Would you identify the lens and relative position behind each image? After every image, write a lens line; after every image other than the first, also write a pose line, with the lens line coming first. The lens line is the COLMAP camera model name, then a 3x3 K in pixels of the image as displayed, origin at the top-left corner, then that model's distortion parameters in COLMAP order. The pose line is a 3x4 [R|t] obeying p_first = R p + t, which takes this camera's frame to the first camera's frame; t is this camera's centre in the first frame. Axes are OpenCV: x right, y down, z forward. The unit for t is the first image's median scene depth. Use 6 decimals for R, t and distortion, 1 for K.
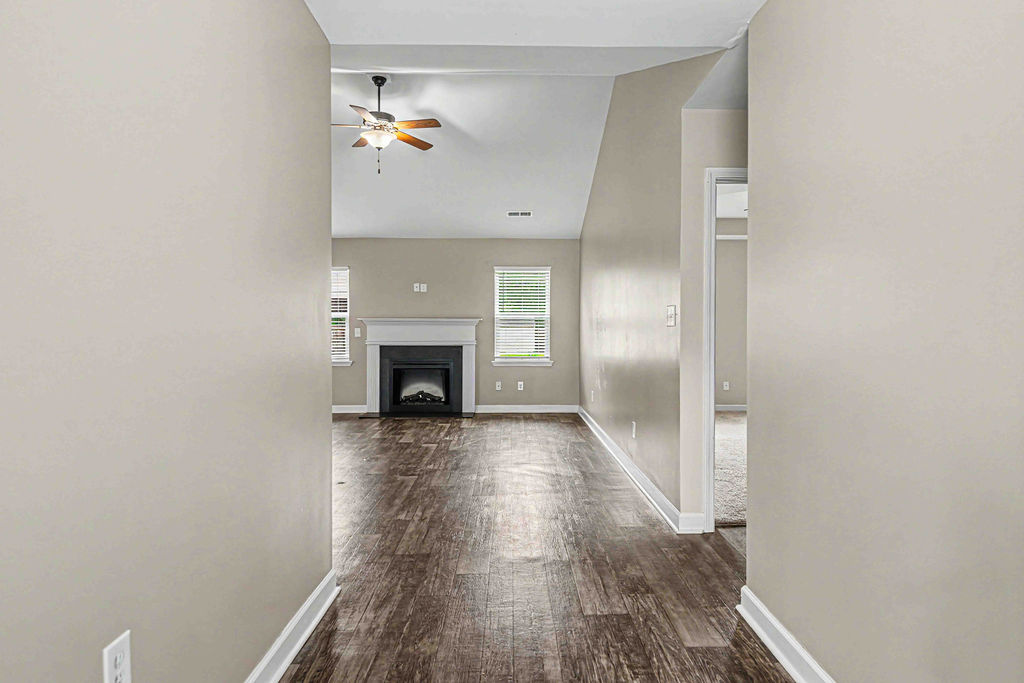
lens RADIAL K [[599.9, 0, 508.2], [0, 599.9, 336.1], [0, 0, 1]] dist [0.000500, 0.000215]
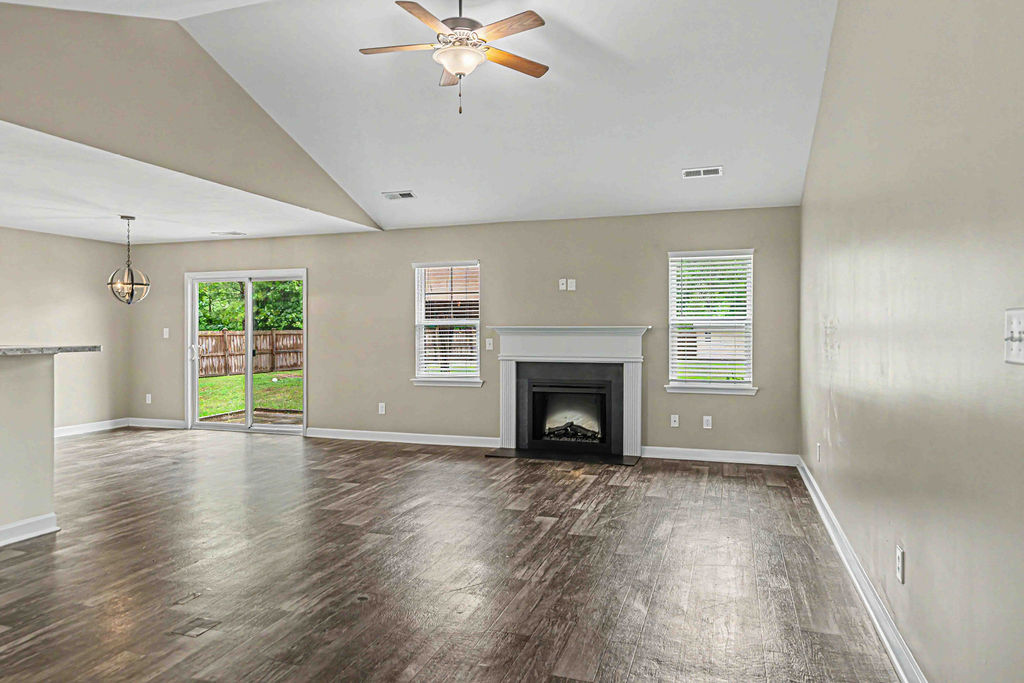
lens RADIAL K [[630.4, 0, 512.0], [0, 630.4, 341.5], [0, 0, 1]] dist [0.003559, 0.001467]
pose [[0.945453, 0.002562, -0.325749, 0.044488], [-0.000727, 0.999983, 0.005754, -0.014616], [0.325758, -0.005203, 0.945439, 0.235955]]
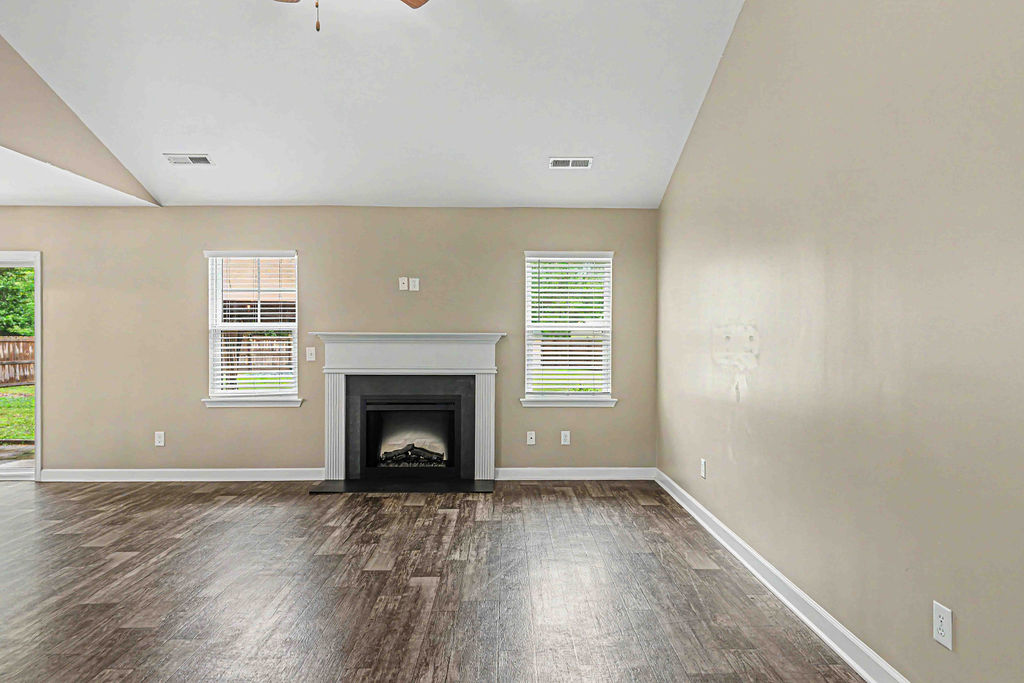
lens RADIAL K [[630.4, 0, 512.0], [0, 630.4, 341.5], [0, 0, 1]] dist [0.003559, 0.001467]
pose [[0.999953, -0.000108, 0.009693, -0.043683], [0.000168, 0.999981, -0.006159, -0.015536], [-0.009692, 0.006160, 0.999934, 0.329175]]
